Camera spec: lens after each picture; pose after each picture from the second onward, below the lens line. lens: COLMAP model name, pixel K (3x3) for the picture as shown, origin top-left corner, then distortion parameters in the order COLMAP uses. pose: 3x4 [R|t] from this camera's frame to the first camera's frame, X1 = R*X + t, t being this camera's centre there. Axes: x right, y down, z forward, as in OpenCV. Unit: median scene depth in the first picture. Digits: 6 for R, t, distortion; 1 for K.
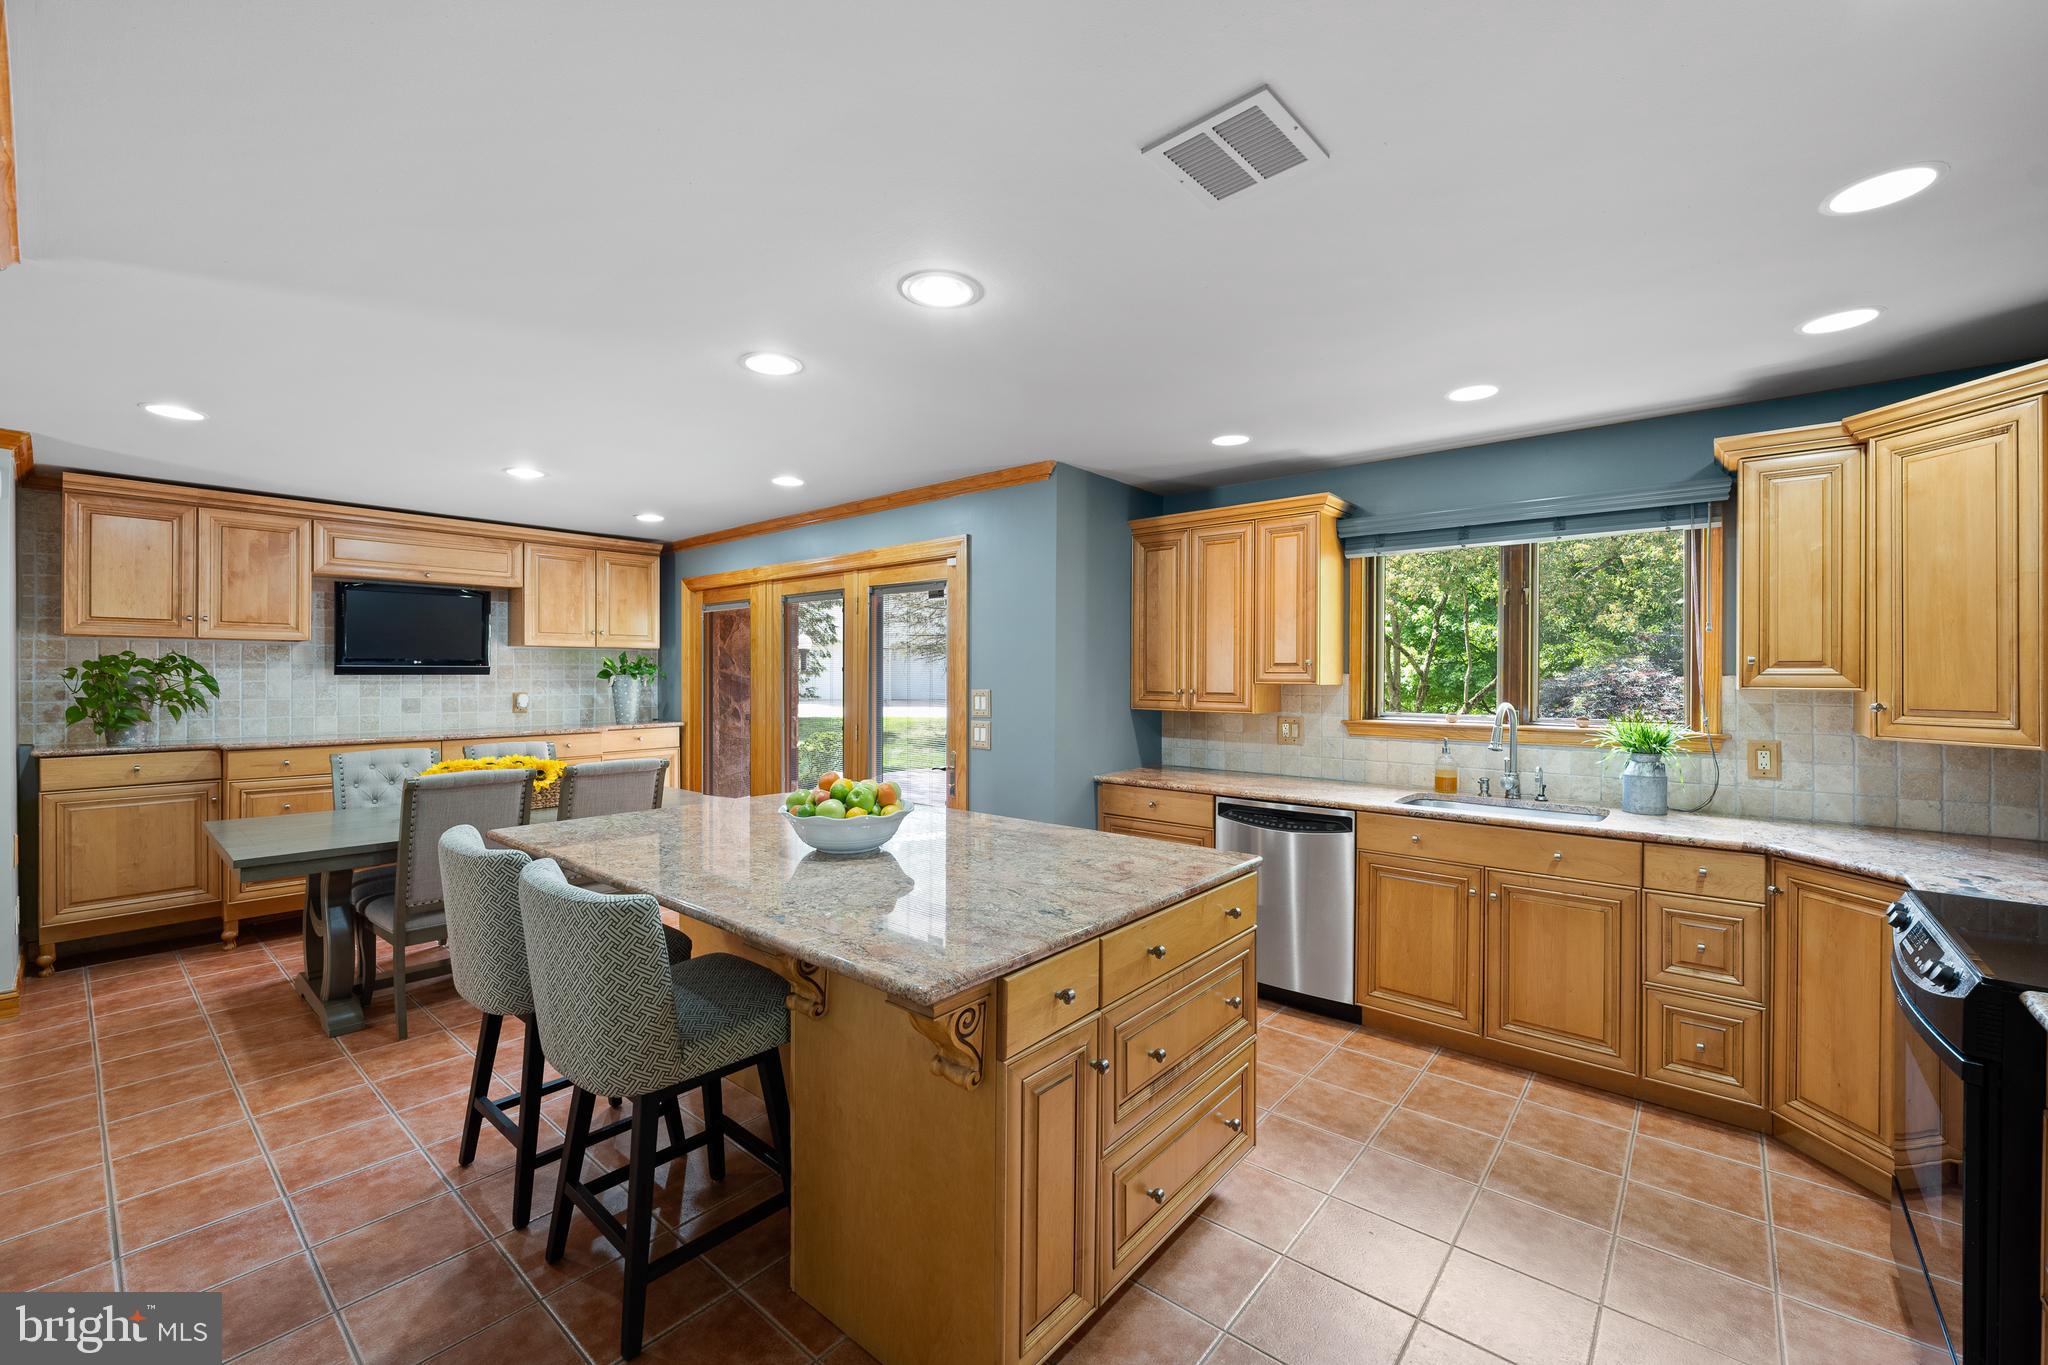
lens RADIAL K [[824.5, 0, 1027.8], [0, 824.5, 681.8], [0, 0, 1]] dist [-0.002573, -0.000201]
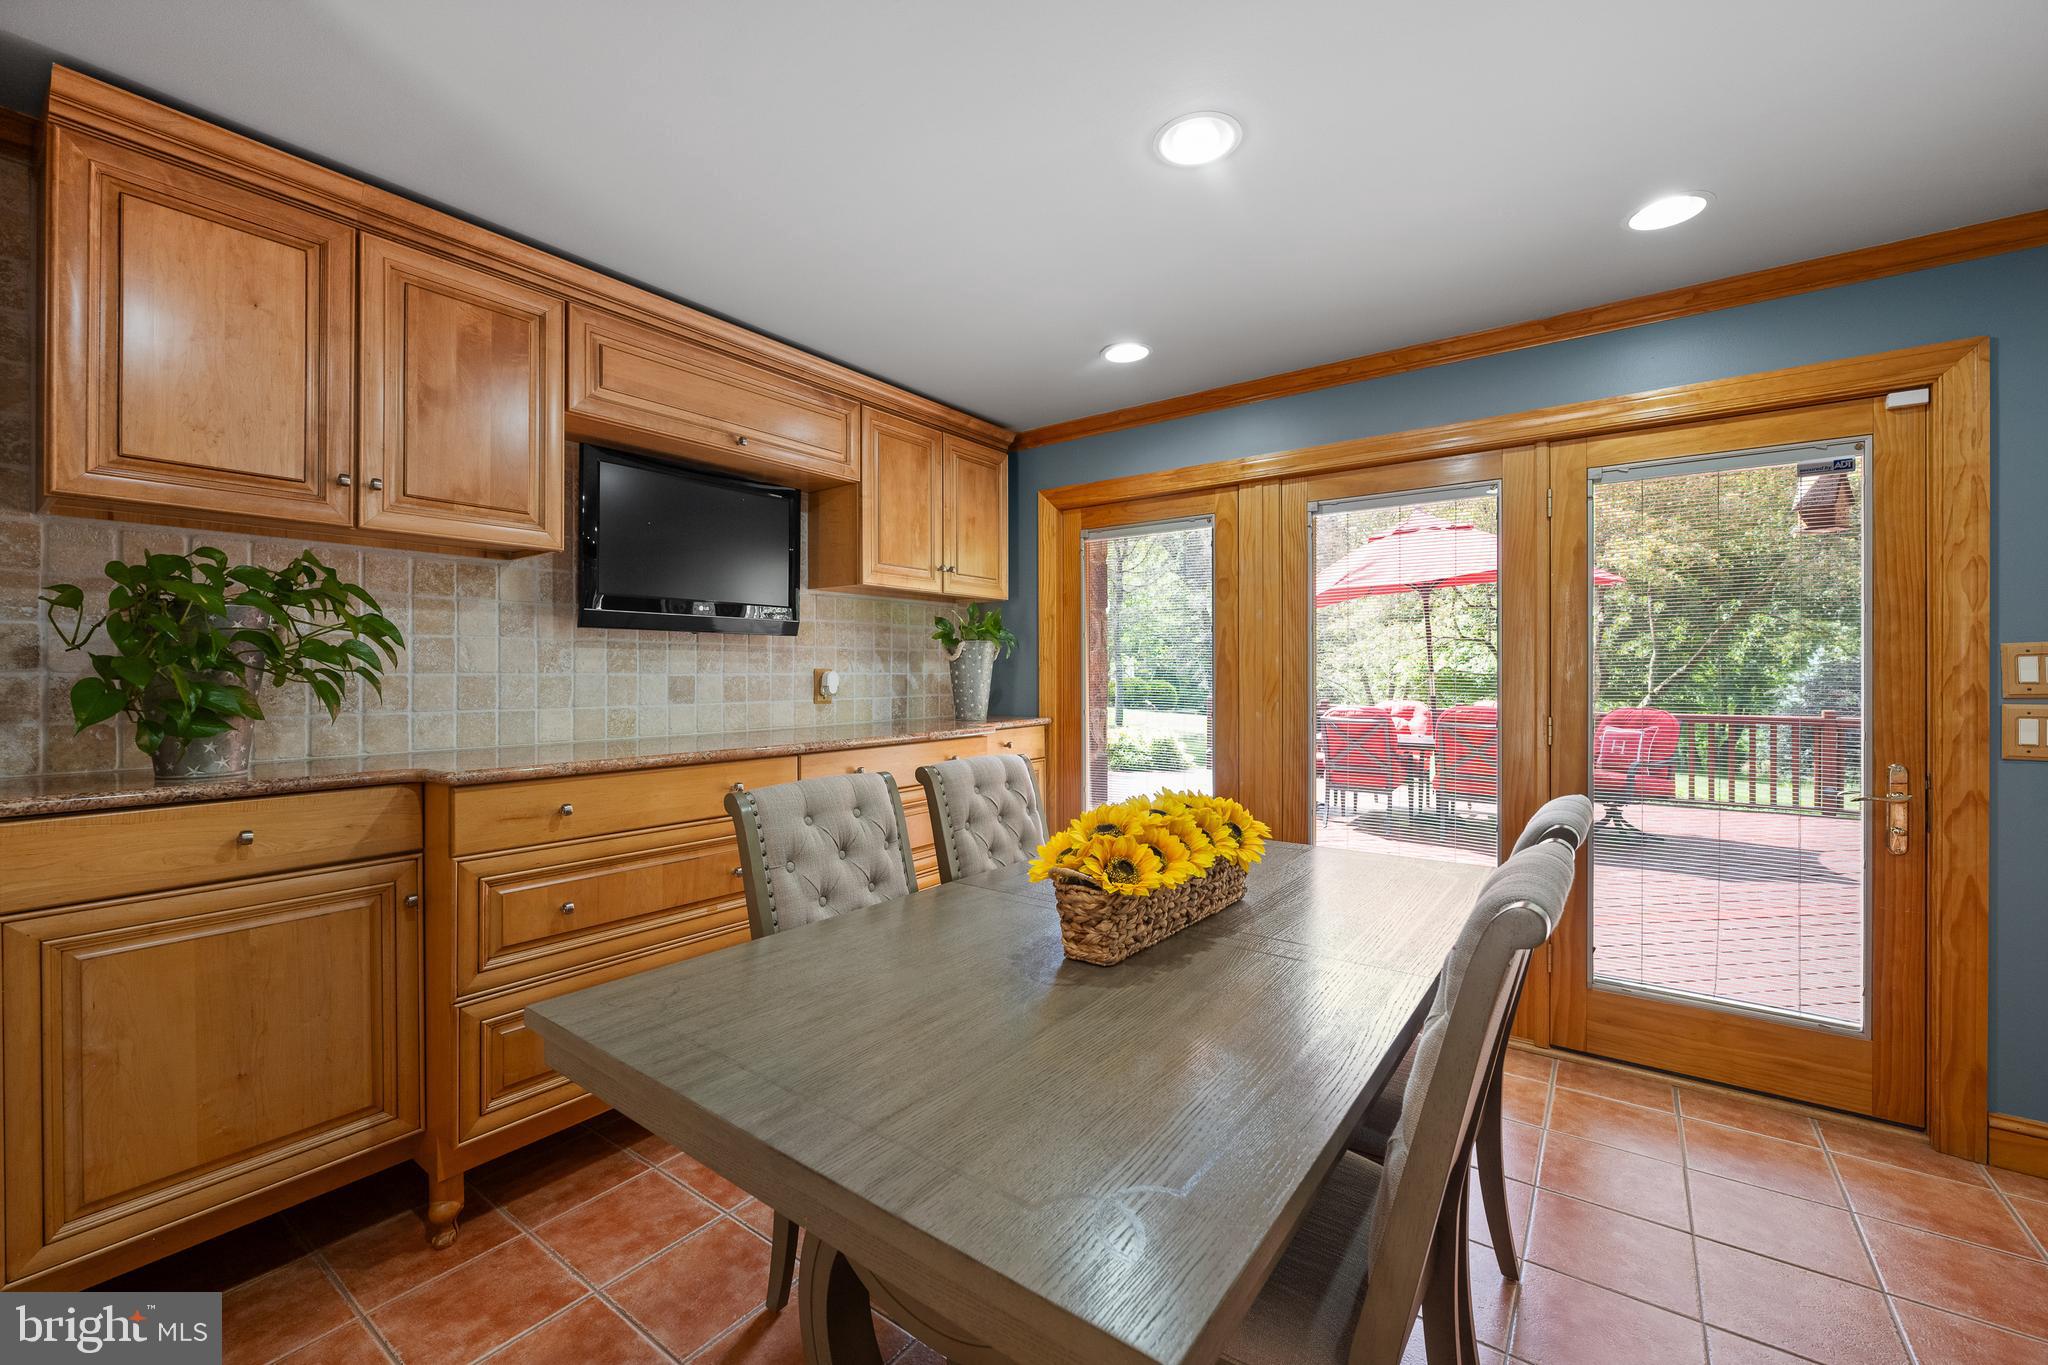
lens RADIAL K [[824.5, 0, 1023.3], [0, 824.5, 679.1], [0, 0, 1]] dist [-0.002573, -0.000201]
pose [[0.997062, -0.004074, 0.076489, -0.697312], [0.004159, 0.999991, -0.000954, 0.029048], [-0.076484, 0.001270, 0.997070, 0.541636]]
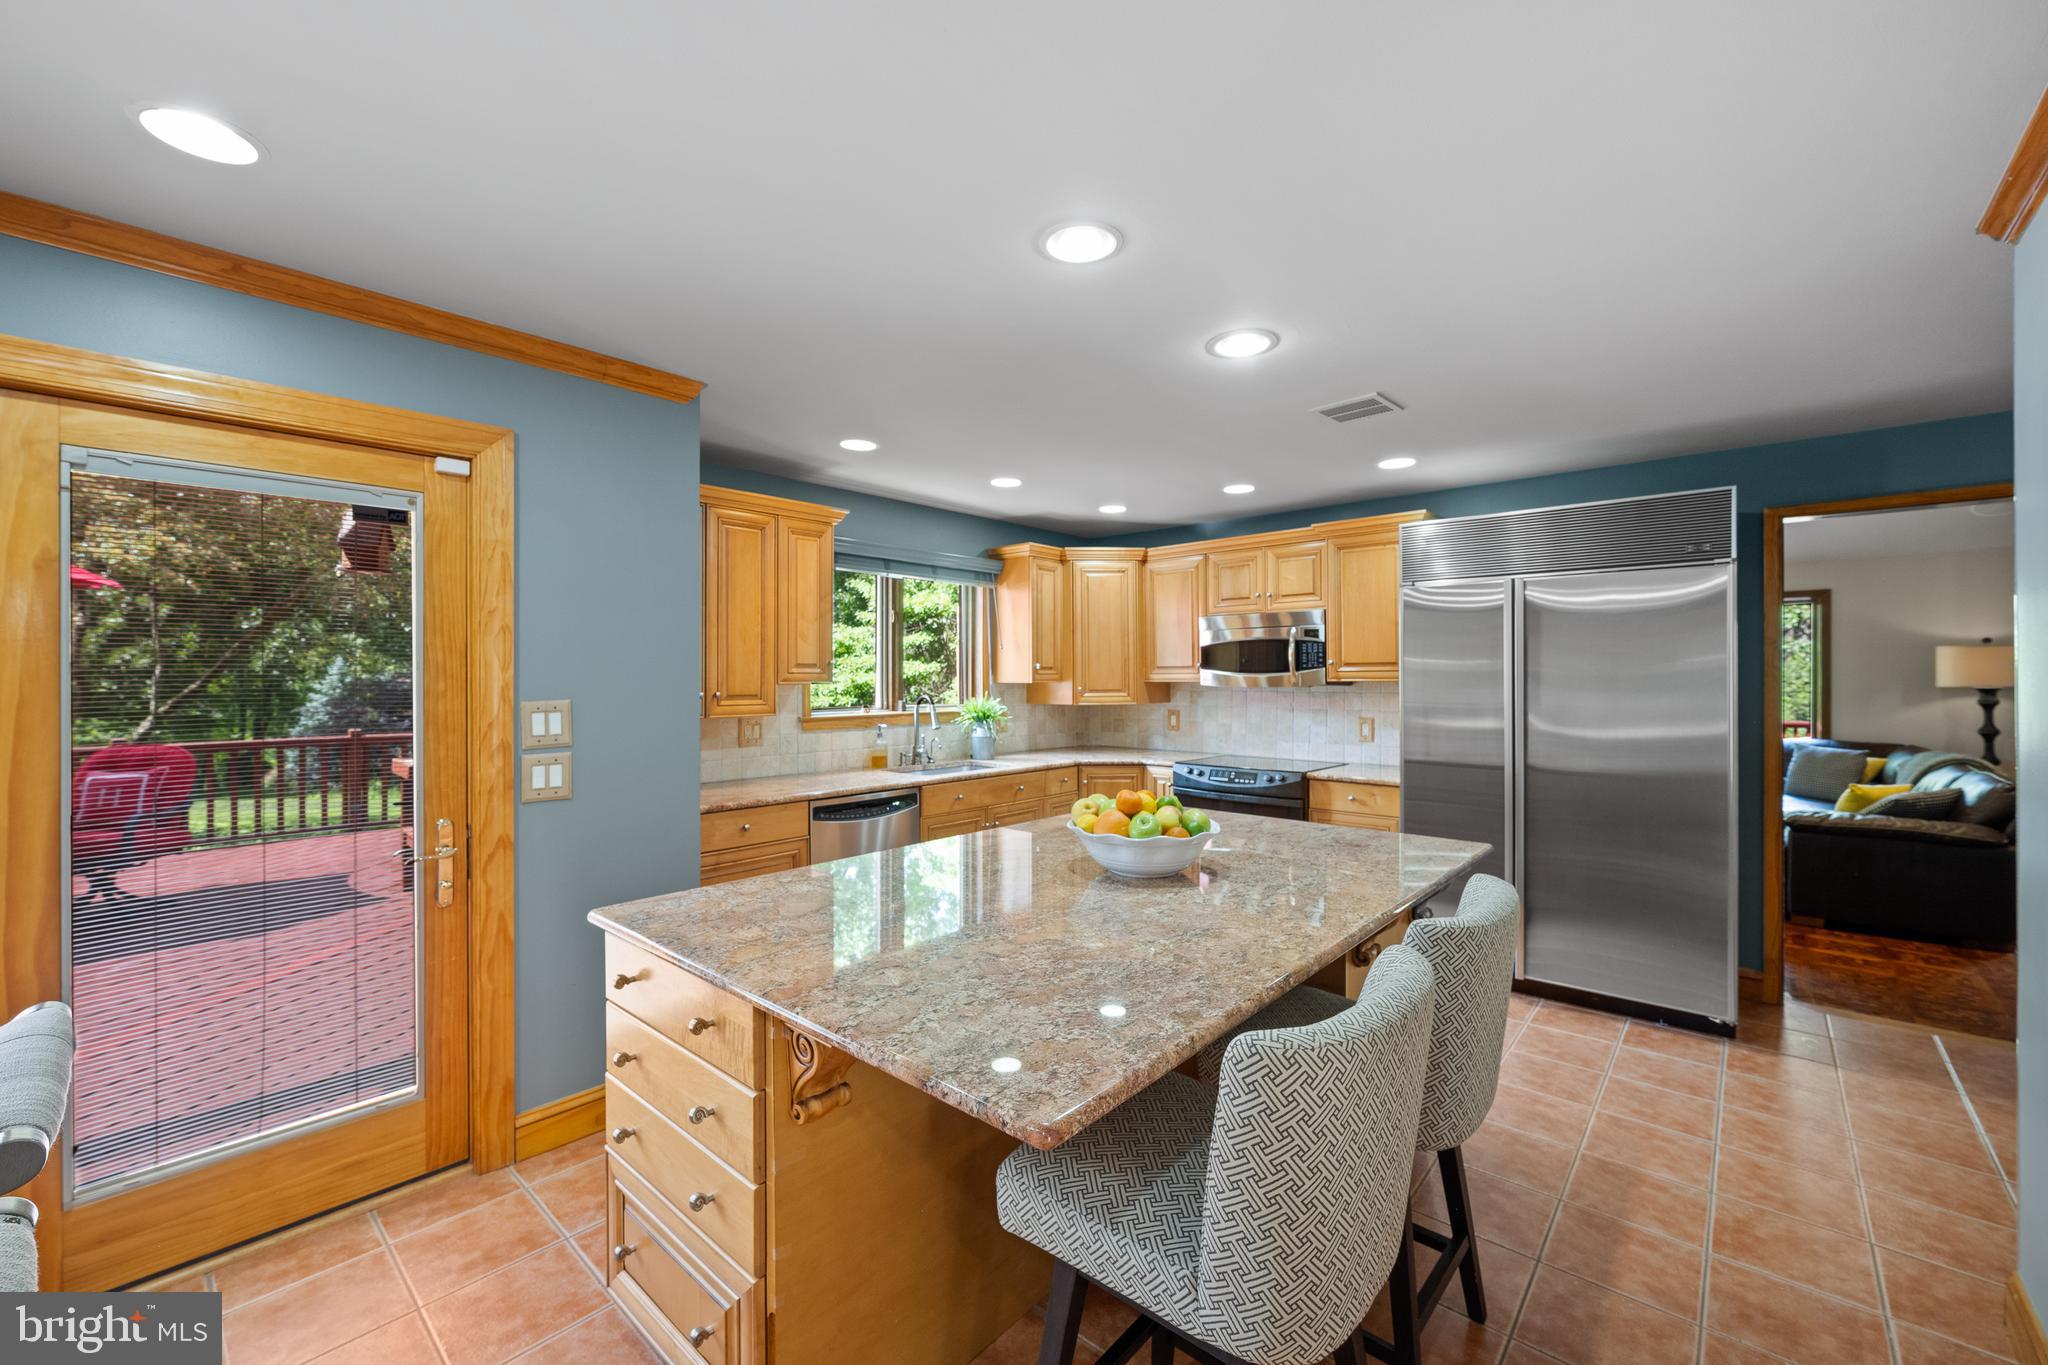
lens RADIAL K [[824.5, 0, 1026.0], [0, 824.5, 672.6], [0, 0, 1]] dist [-0.002573, -0.000201]
pose [[0.026291, 0.000696, 0.999654, -0.628594], [0.011023, 0.999939, -0.000986, -0.006589], [-0.999594, 0.011045, 0.026282, 0.628099]]
